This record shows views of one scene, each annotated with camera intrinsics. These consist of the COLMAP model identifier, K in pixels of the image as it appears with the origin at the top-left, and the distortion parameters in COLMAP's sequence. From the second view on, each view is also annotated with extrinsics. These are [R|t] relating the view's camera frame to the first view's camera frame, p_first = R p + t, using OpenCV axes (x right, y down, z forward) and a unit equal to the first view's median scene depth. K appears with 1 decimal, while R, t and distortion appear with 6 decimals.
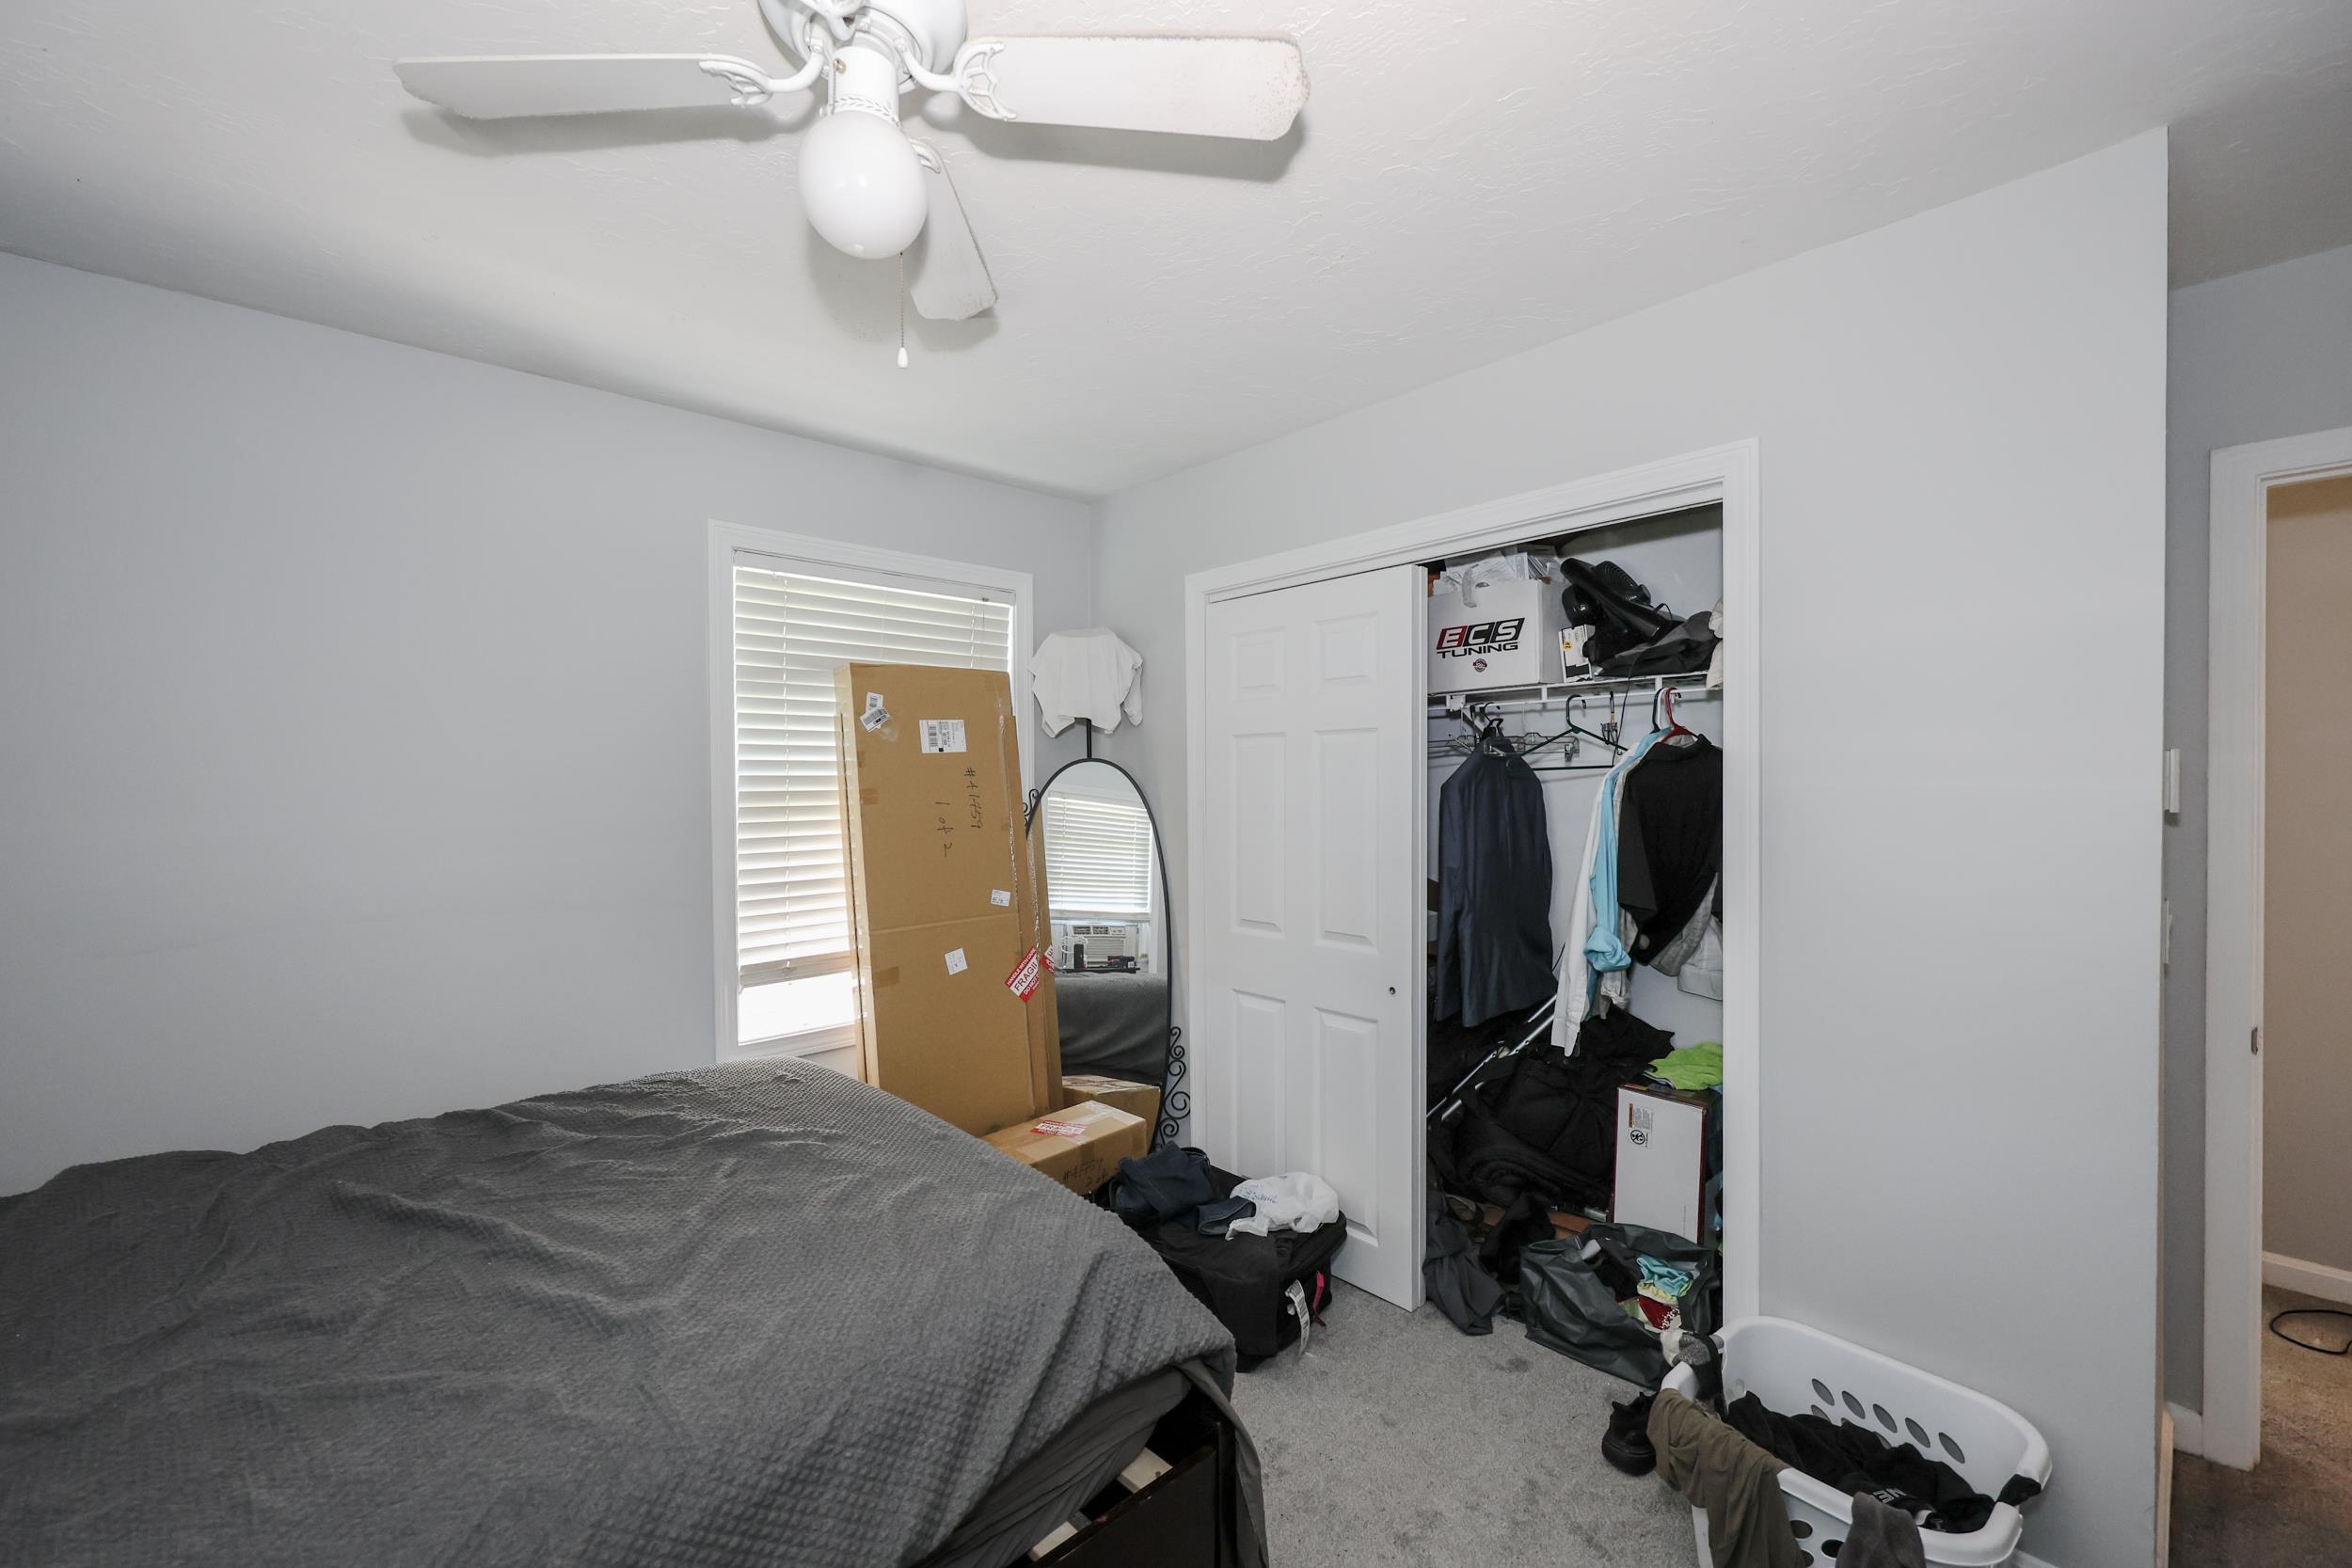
lens RADIAL K [[941.5, 0, 1176.0], [0, 941.5, 784.0], [0, 0, 1]] dist [0.000481, 0.000021]
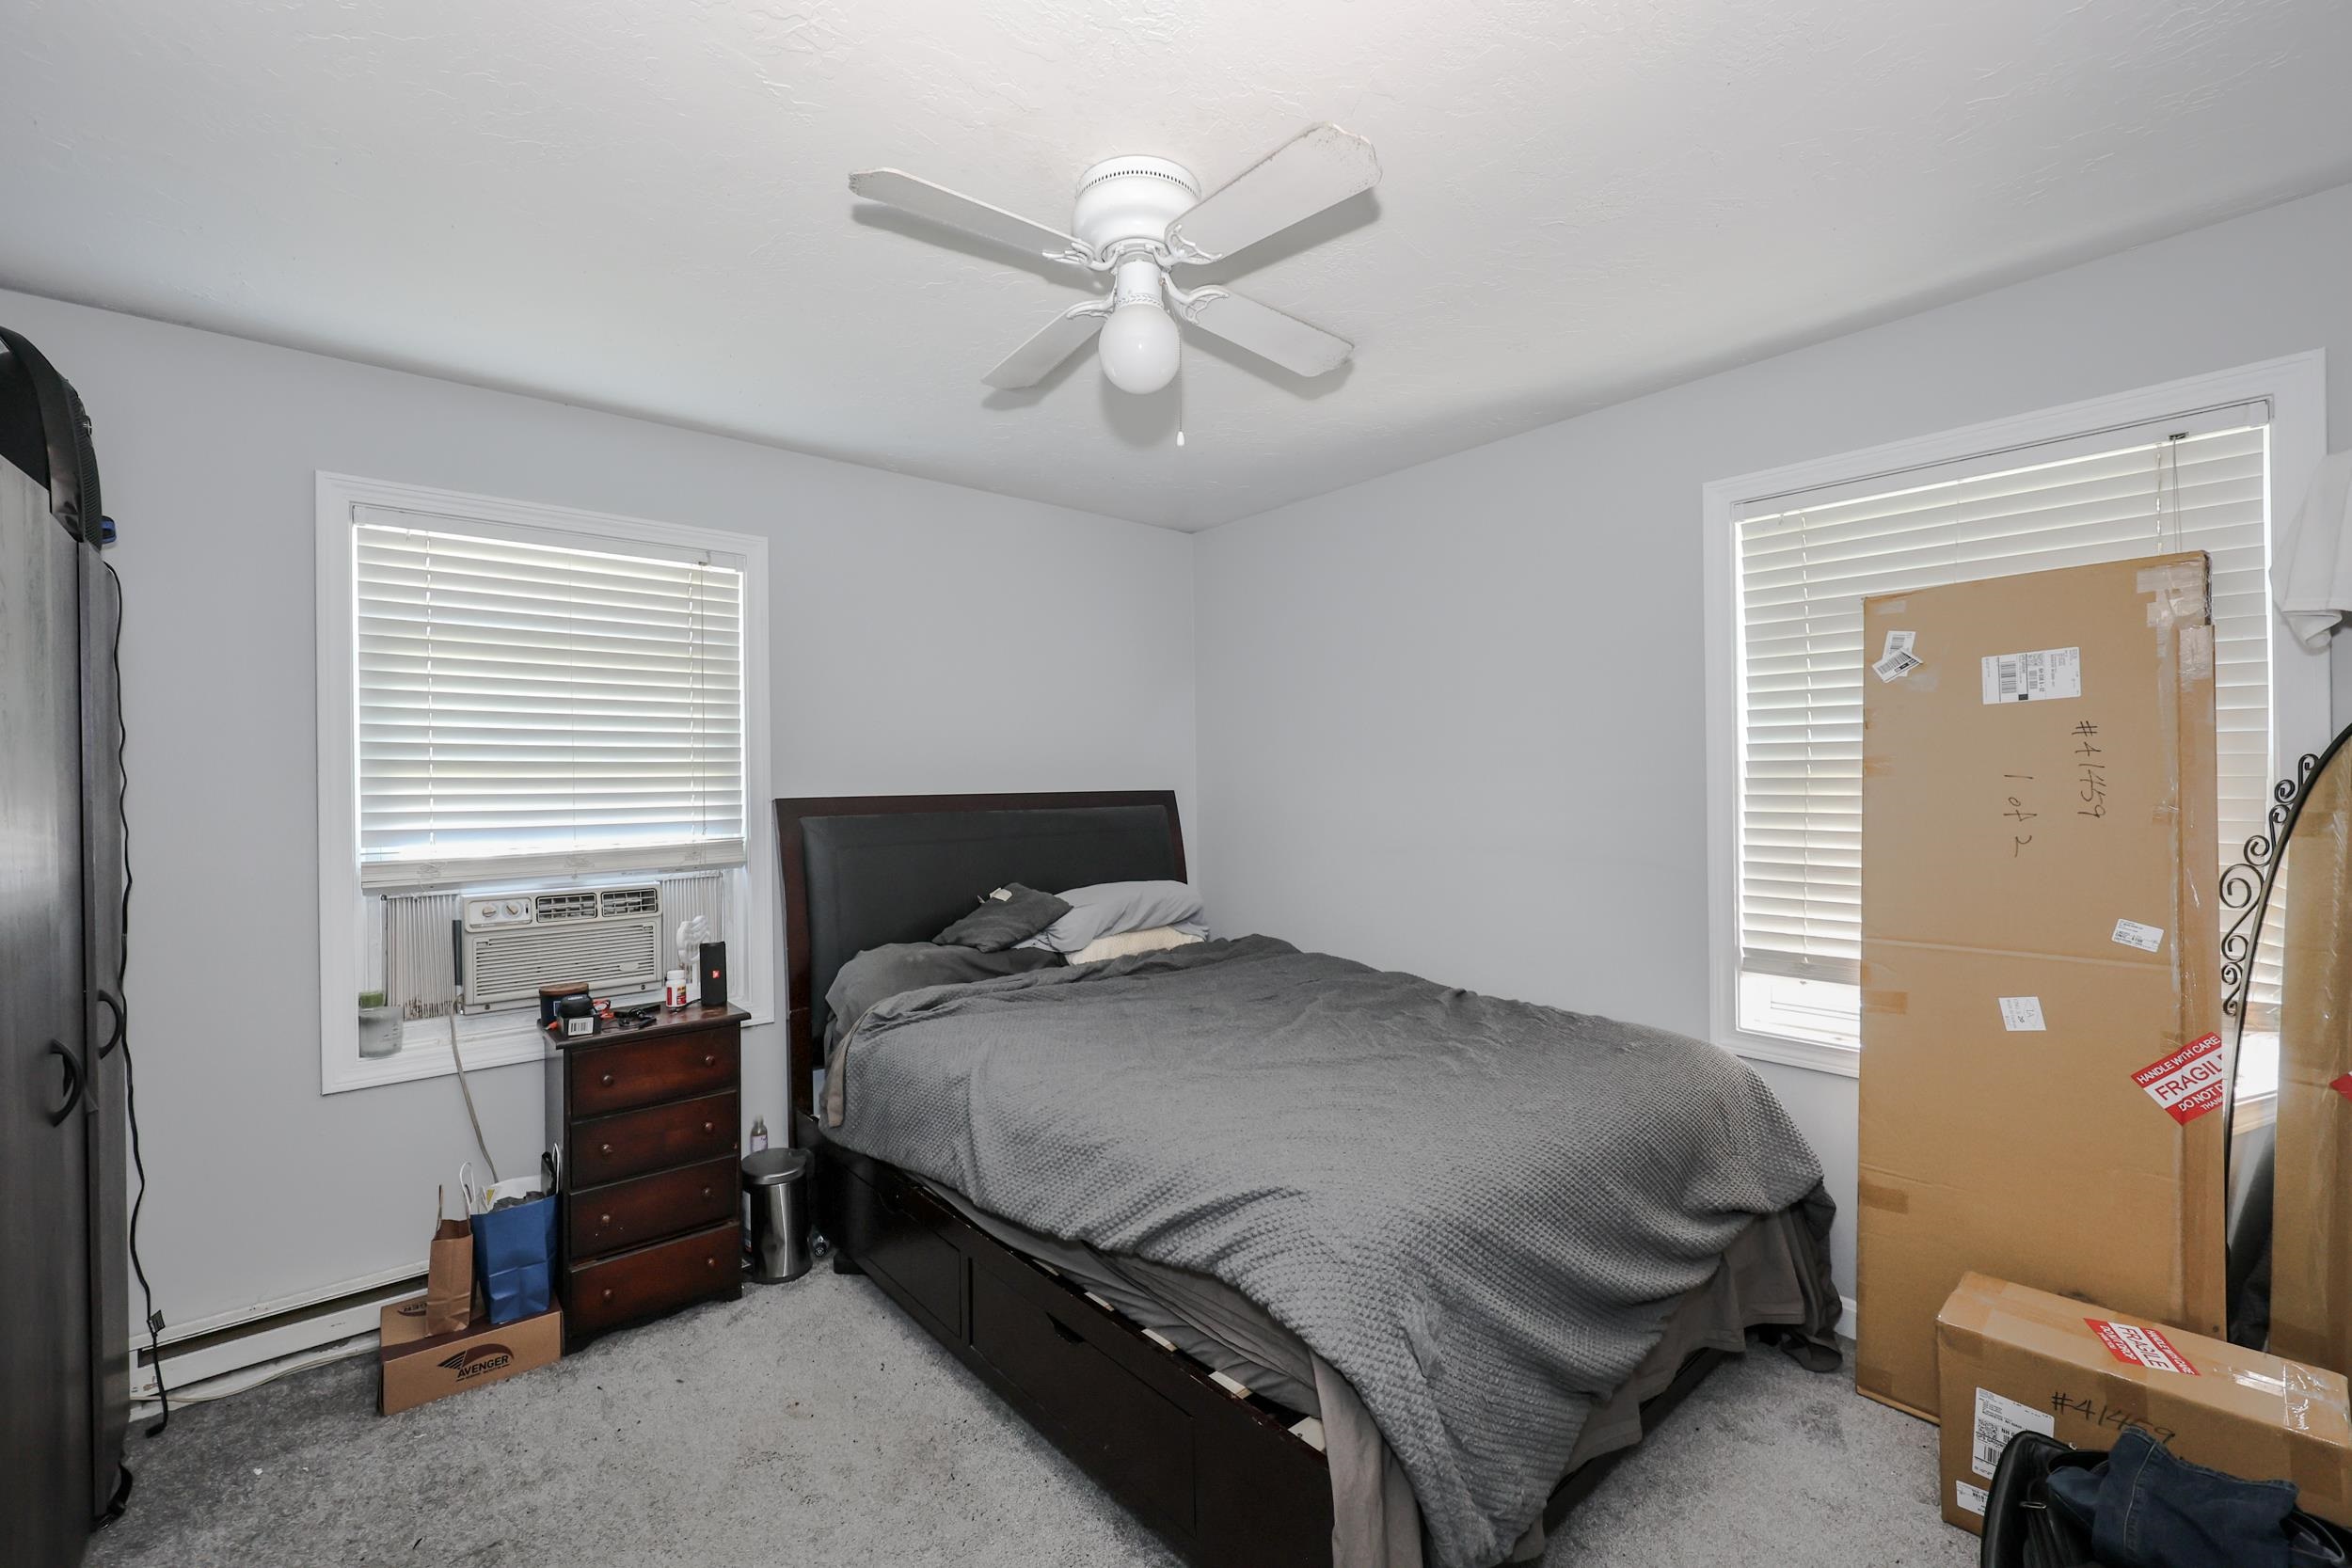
lens RADIAL K [[981.3, 0, 1189.1], [0, 981.3, 789.6], [0, 0, 1]] dist [0.002496, -0.000030]
pose [[-0.031749, 0.016440, -0.999361, 0.500771], [0.003743, 0.999860, 0.016329, 0.017119], [0.999489, -0.003222, -0.031806, 0.454971]]
